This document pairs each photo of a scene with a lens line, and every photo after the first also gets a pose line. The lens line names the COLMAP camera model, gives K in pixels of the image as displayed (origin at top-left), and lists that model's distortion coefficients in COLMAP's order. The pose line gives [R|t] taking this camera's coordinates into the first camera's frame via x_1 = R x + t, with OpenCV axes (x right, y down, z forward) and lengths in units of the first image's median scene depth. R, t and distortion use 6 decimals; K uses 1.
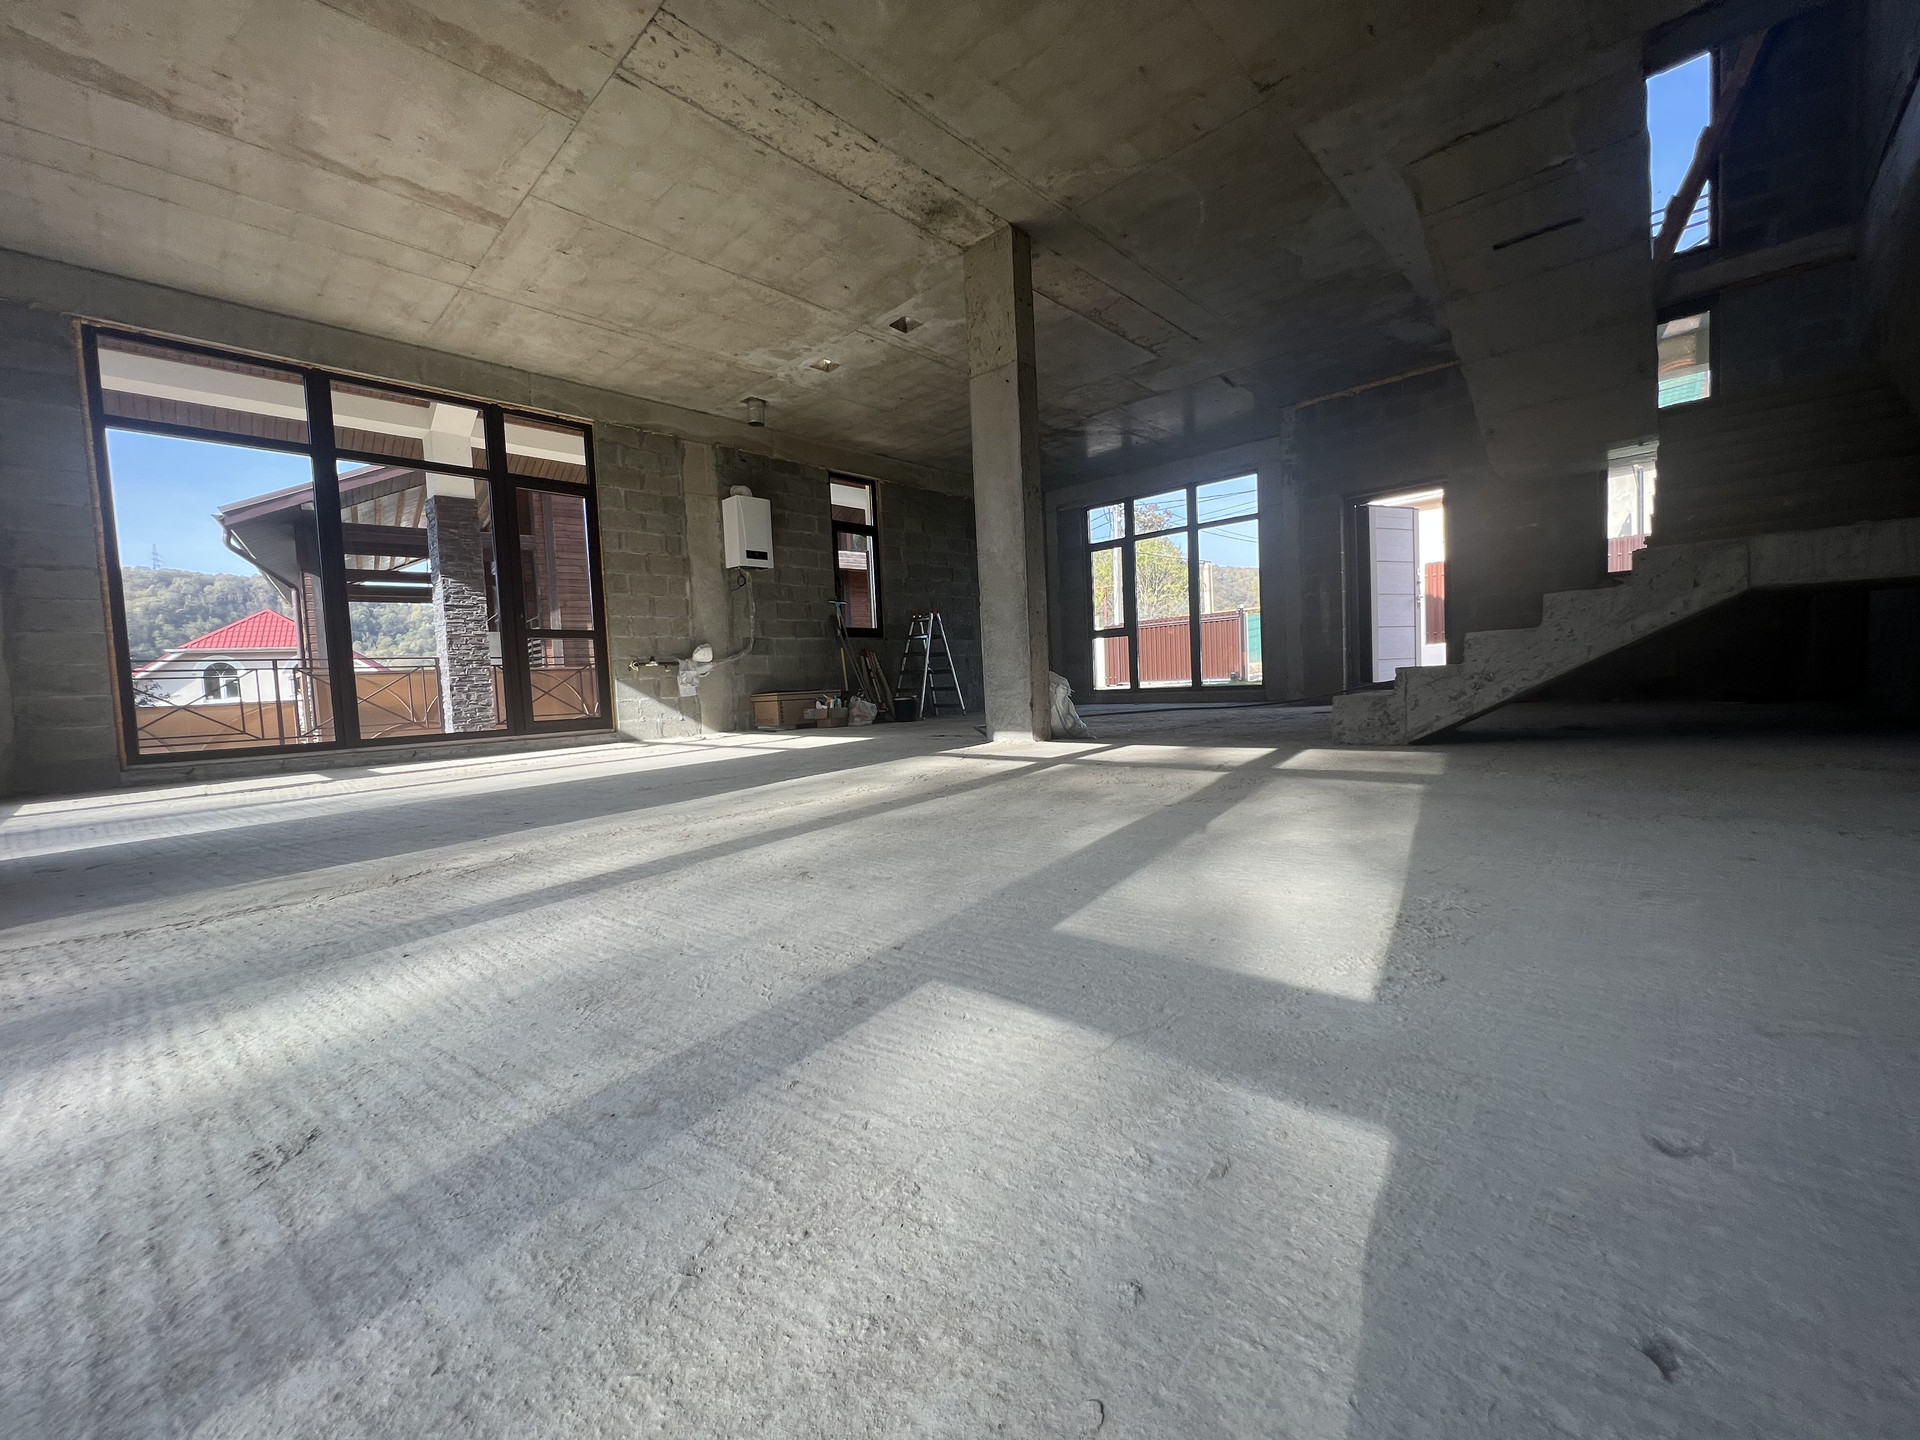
lens RADIAL K [[774.3, 0, 960.0], [0, 774.3, 720.0], [0, 0, 1]] dist [-0.001668, 0.000394]
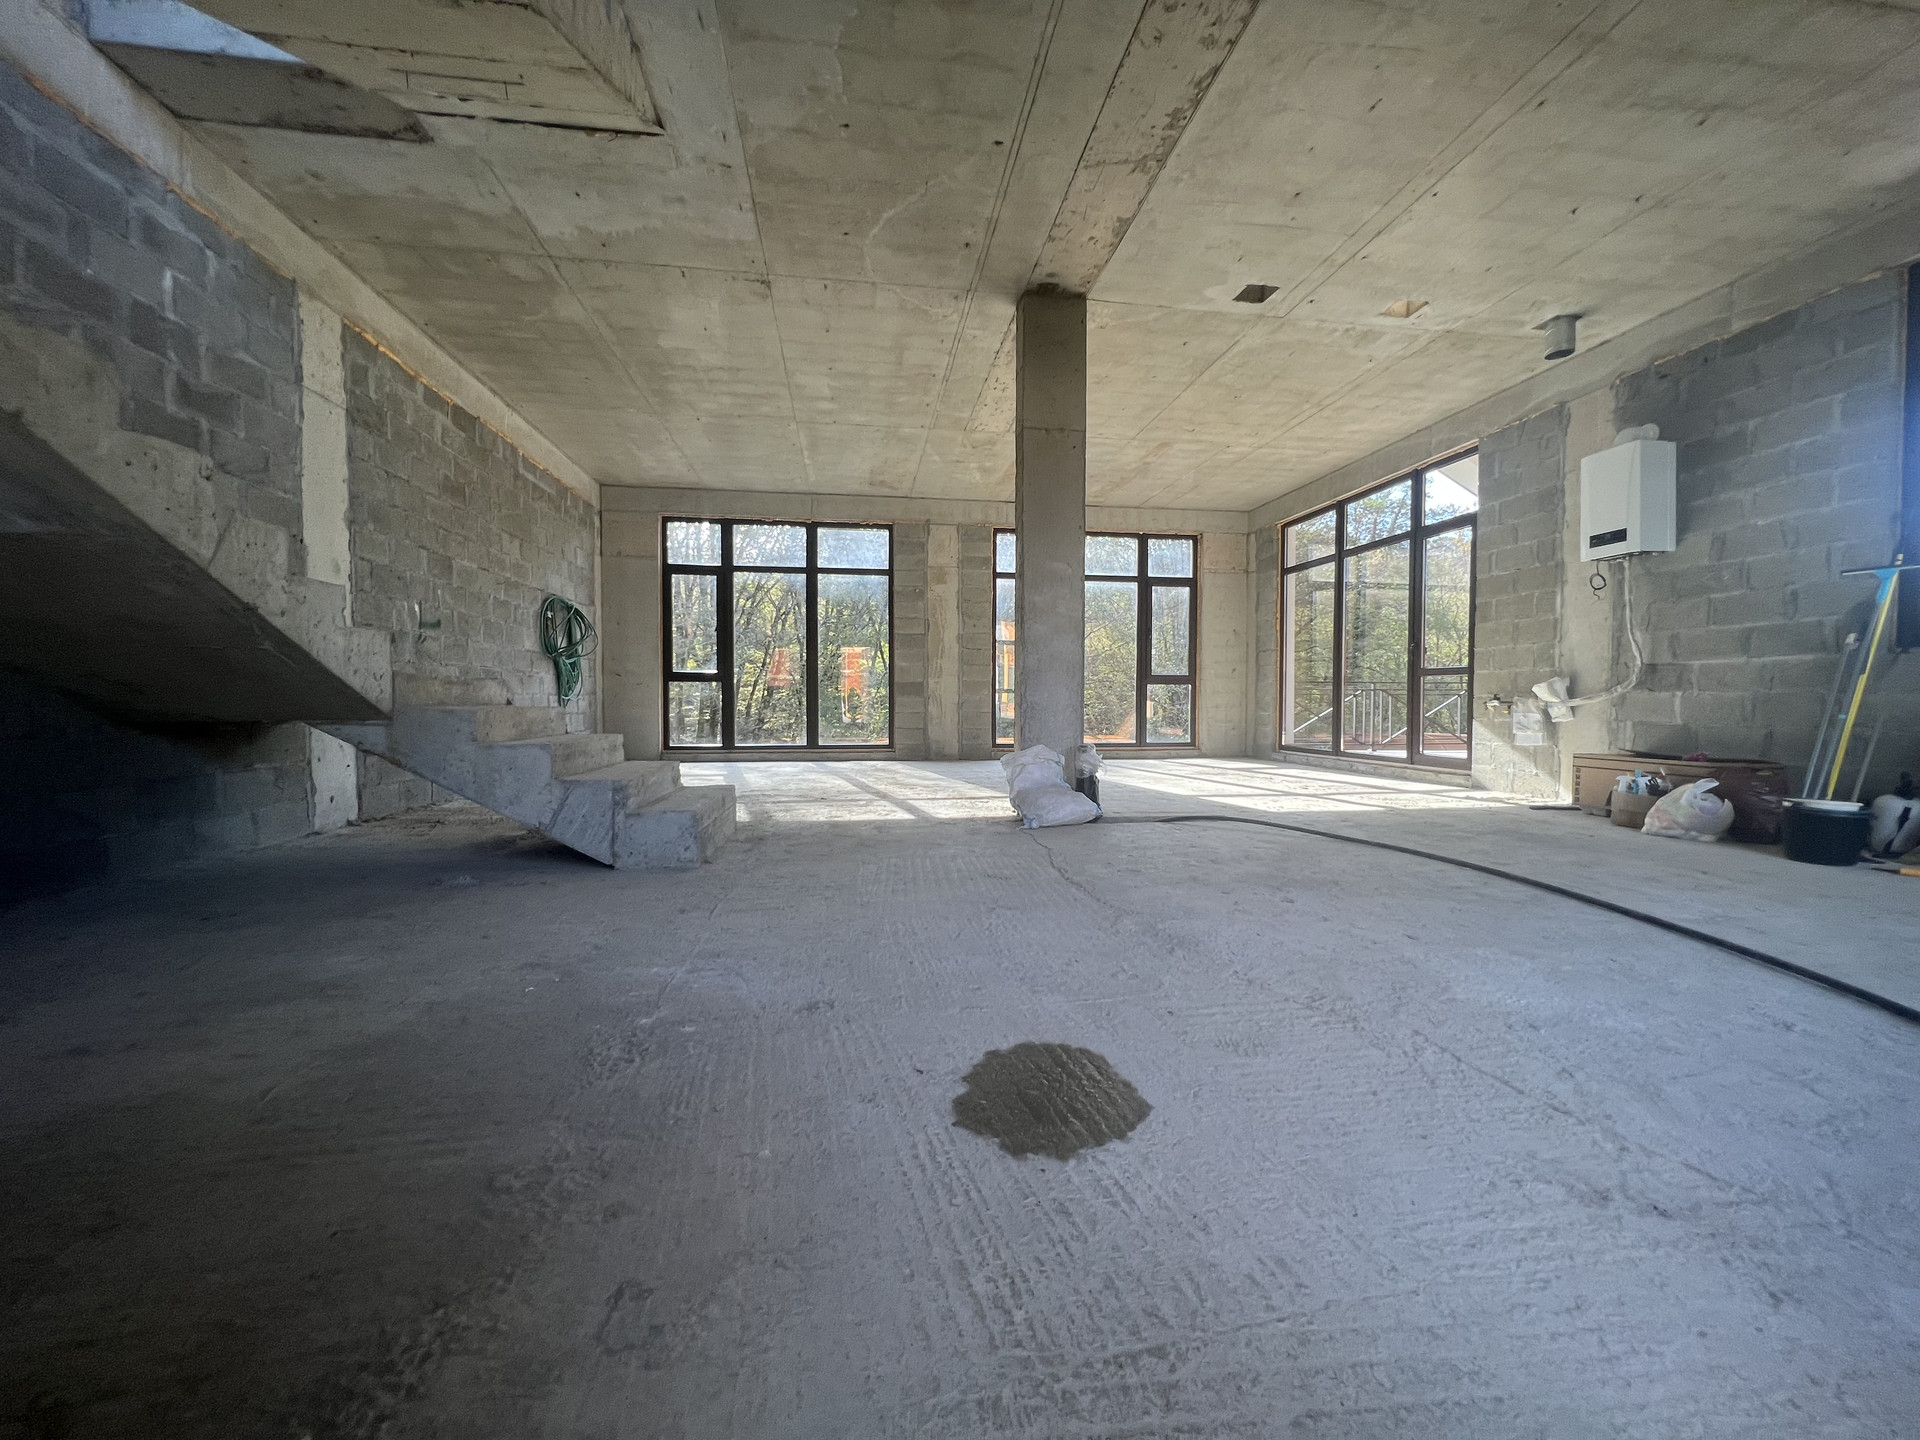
lens RADIAL K [[774.3, 0, 960.0], [0, 774.3, 720.0], [0, 0, 1]] dist [-0.001668, 0.000394]
pose [[-0.622757, 0.063505, -0.779834, 0.635523], [-0.014421, 0.995600, 0.092592, -0.124797], [0.782282, 0.068908, -0.619101, 1.075875]]
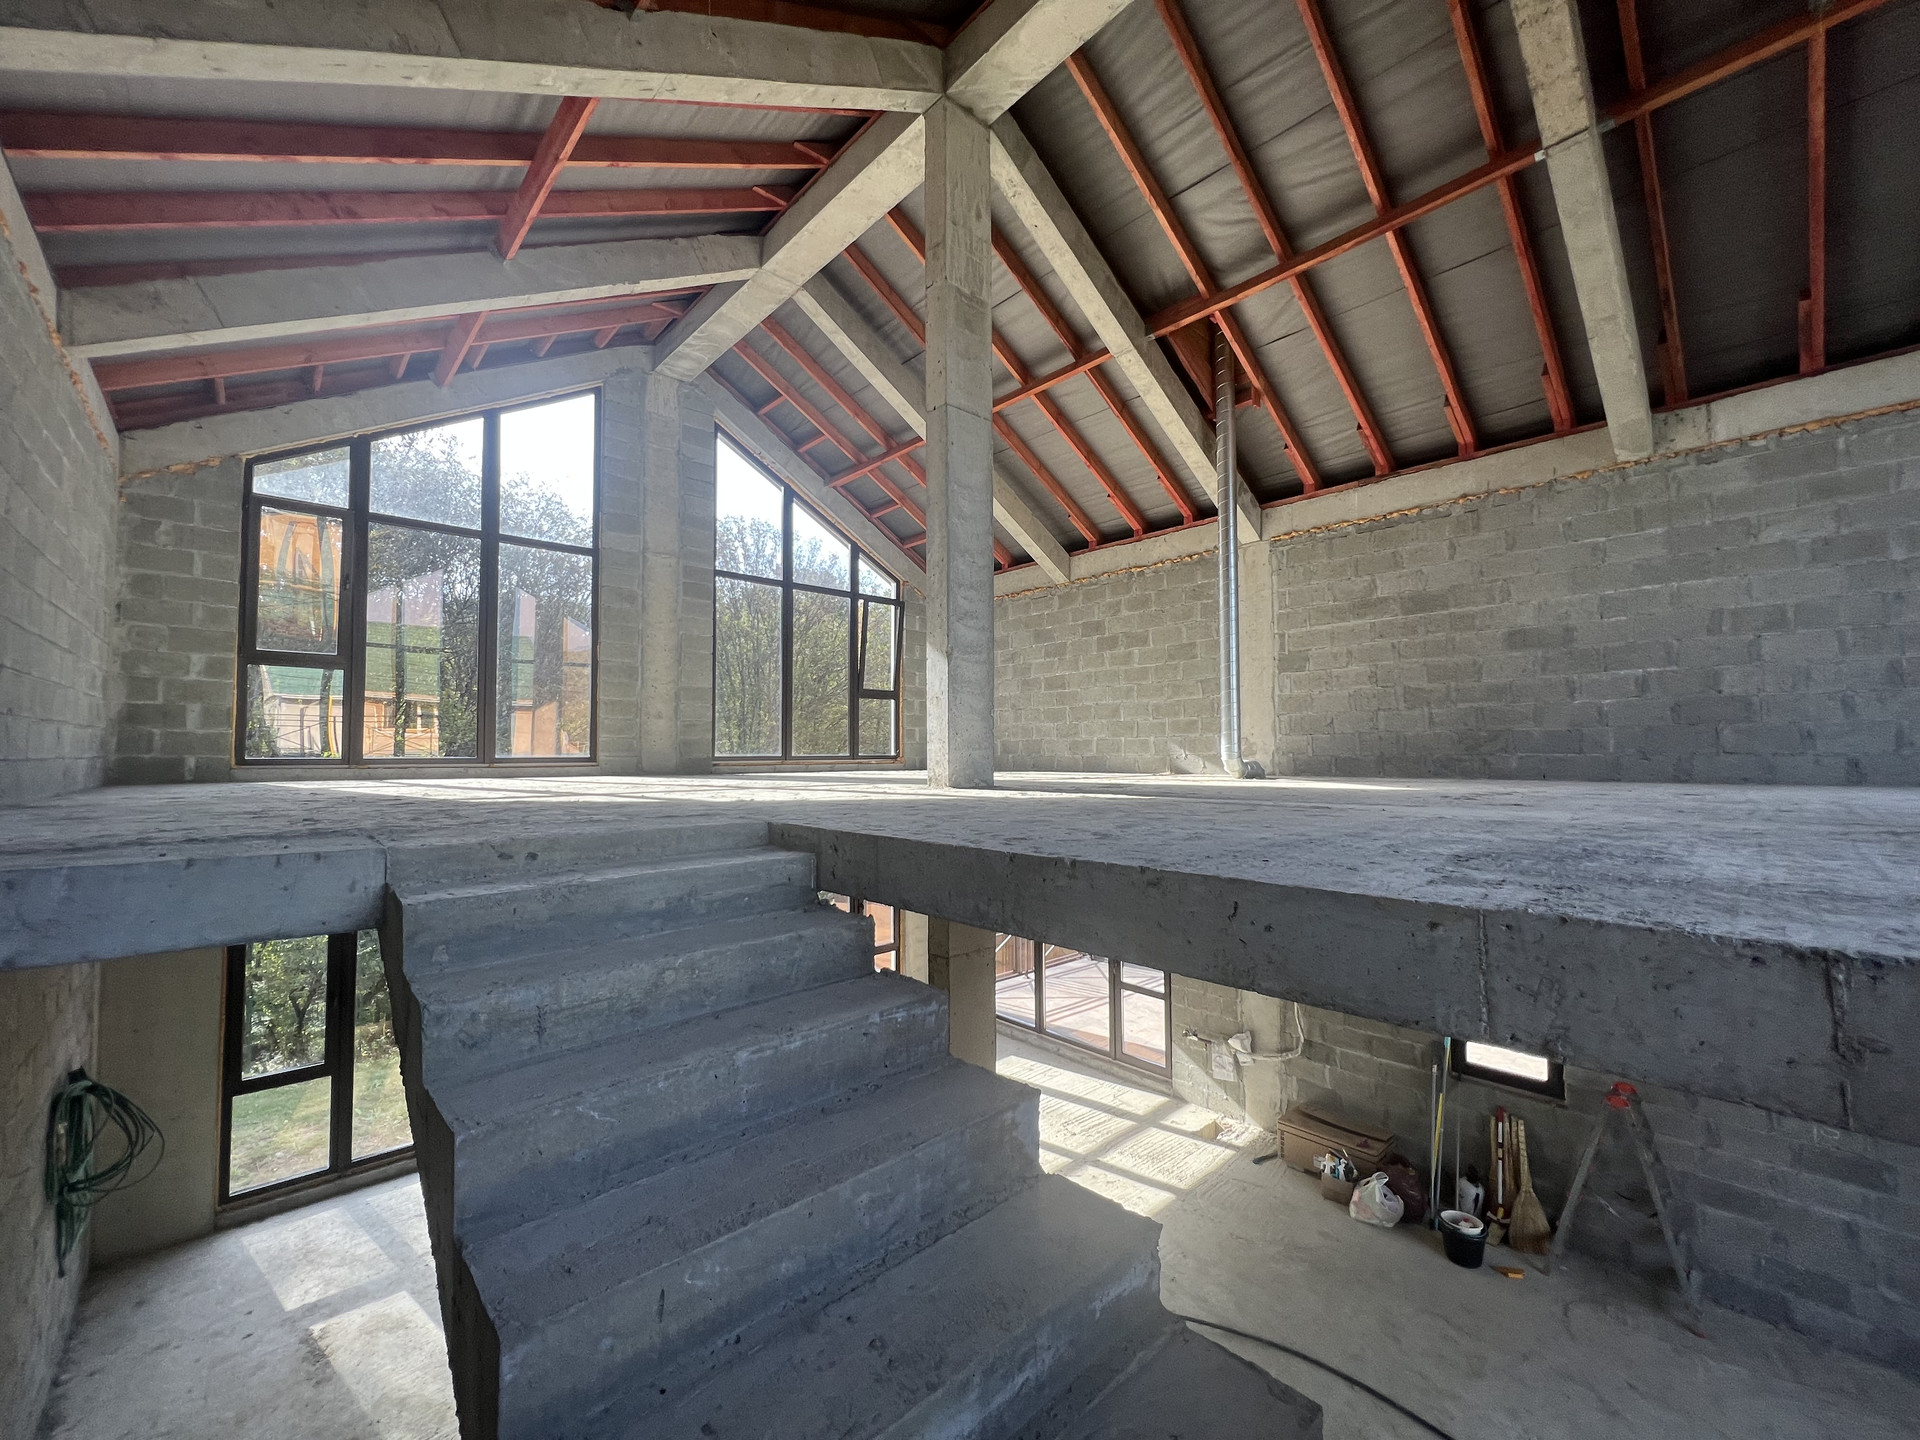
lens RADIAL K [[774.3, 0, 960.0], [0, 774.3, 720.0], [0, 0, 1]] dist [-0.001668, 0.000394]
pose [[-0.076166, 0.008394, -0.997060, 0.717713], [-0.040055, 0.999132, 0.011471, -0.523321], [0.996290, 0.040811, -0.075763, 0.741781]]
